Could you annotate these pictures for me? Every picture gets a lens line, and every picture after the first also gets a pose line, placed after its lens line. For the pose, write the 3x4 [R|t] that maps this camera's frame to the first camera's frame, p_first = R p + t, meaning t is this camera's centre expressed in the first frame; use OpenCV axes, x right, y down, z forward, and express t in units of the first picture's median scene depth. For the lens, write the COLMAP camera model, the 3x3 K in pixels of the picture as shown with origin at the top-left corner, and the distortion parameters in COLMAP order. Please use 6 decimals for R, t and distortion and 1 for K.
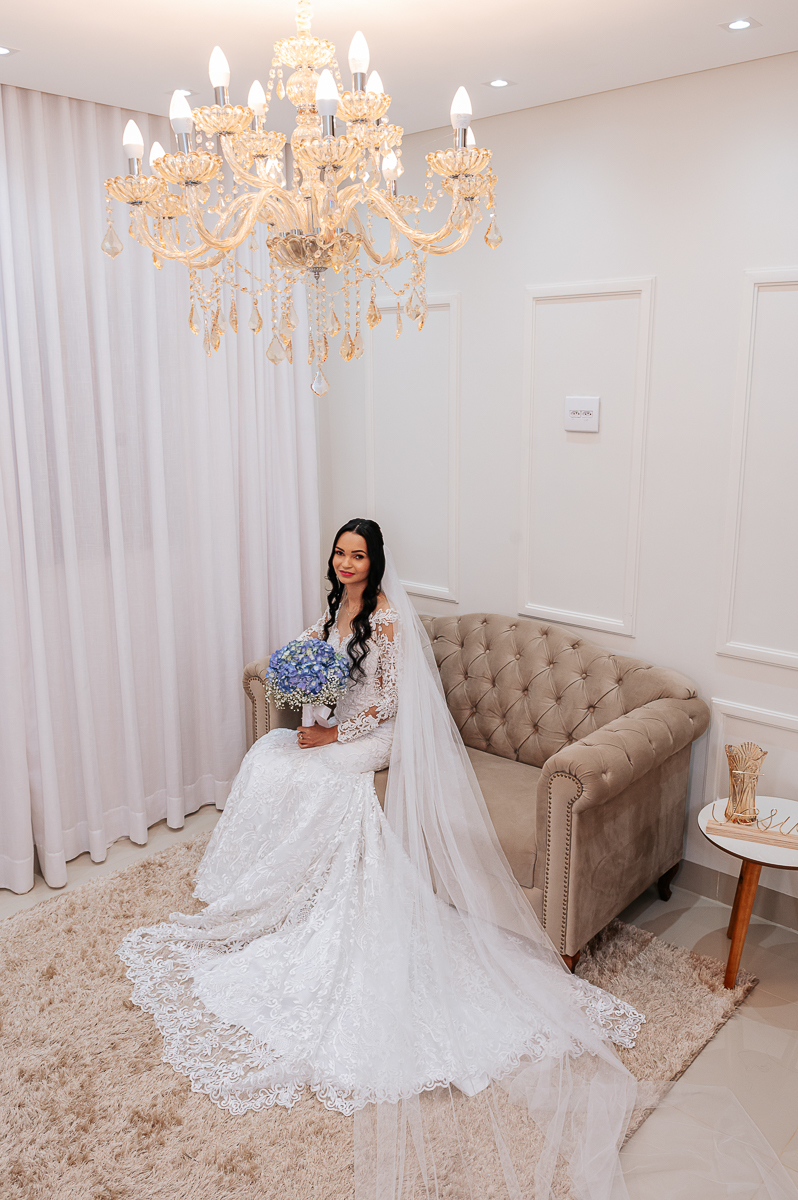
lens RADIAL K [[941.4, 0, 399.1], [0, 941.4, 594.2], [0, 0, 1]] dist [-0.038750, -0.012326]
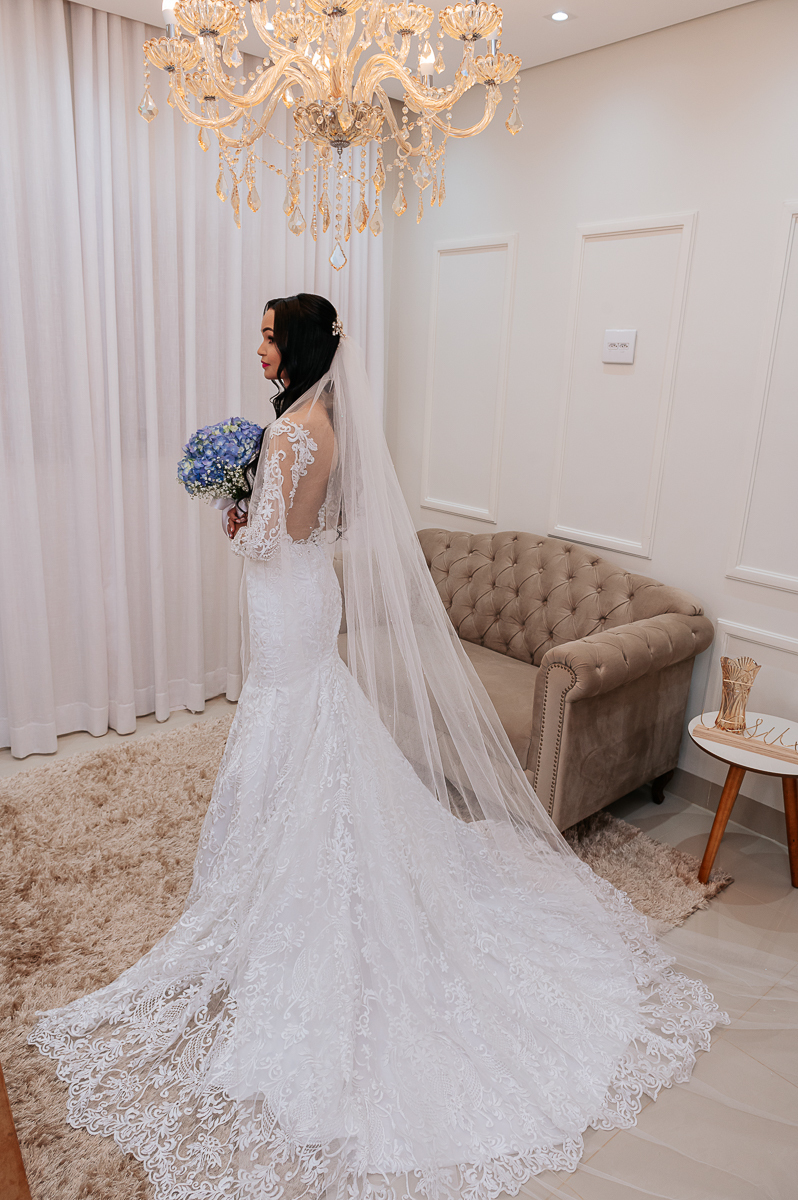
lens RADIAL K [[810.0, 0, 398.6], [0, 810.0, 602.9], [0, 0, 1]] dist [-0.035778, 0.004547]
pose [[0.990605, 0.081453, -0.109847, 0.075618], [-0.076113, 0.995744, 0.051975, 0.074745], [0.113613, -0.043126, 0.992589, 0.053870]]
